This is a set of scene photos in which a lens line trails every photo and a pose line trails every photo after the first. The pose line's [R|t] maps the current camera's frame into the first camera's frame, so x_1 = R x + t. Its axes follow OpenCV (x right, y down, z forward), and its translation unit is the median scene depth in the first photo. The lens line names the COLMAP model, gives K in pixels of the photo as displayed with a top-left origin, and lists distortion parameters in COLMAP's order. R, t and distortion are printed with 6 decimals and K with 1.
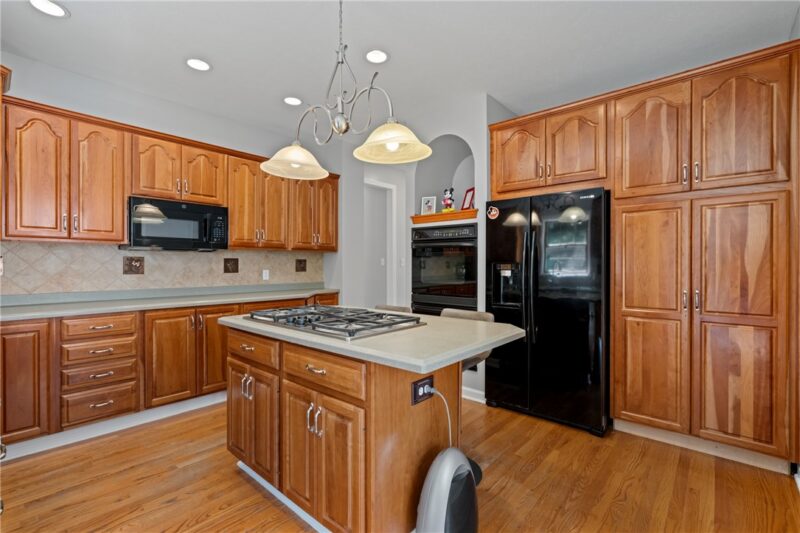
lens RADIAL K [[366.4, 0, 410.3], [0, 366.4, 267.0], [0, 0, 1]] dist [-0.012305, 0.000152]
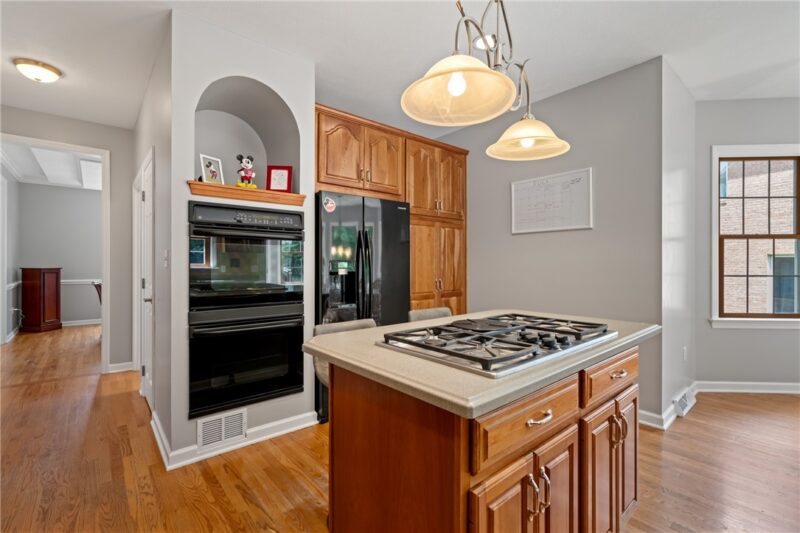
lens RADIAL K [[366.4, 0, 410.3], [0, 366.4, 267.0], [0, 0, 1]] dist [-0.012305, 0.000152]
pose [[0.153687, -0.001928, 0.988118, -0.693170], [0.007677, 0.999970, 0.000757, 0.006146], [-0.988090, 0.007470, 0.153697, 0.726238]]
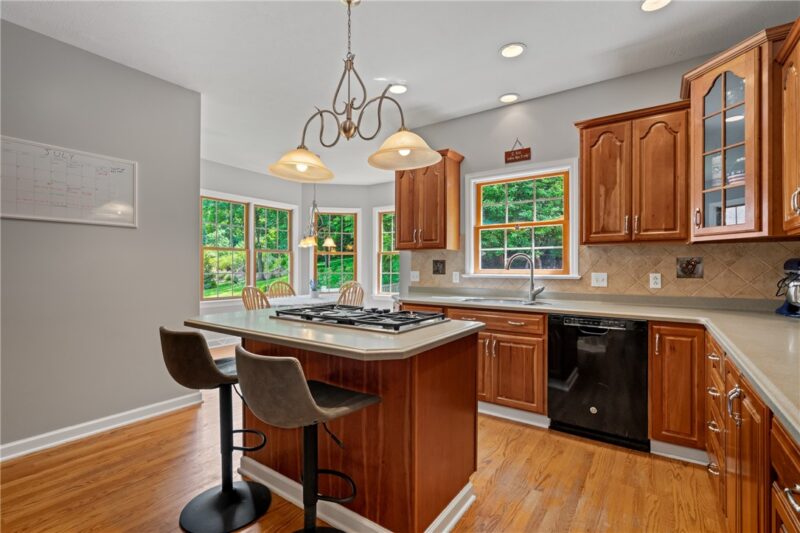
lens RADIAL K [[366.4, 0, 410.3], [0, 366.4, 267.0], [0, 0, 1]] dist [-0.012305, 0.000152]
pose [[-0.994508, -0.005715, -0.104505, -0.181182], [-0.006438, 0.999958, 0.006587, -0.007238], [0.104463, 0.007224, -0.994503, 1.447520]]
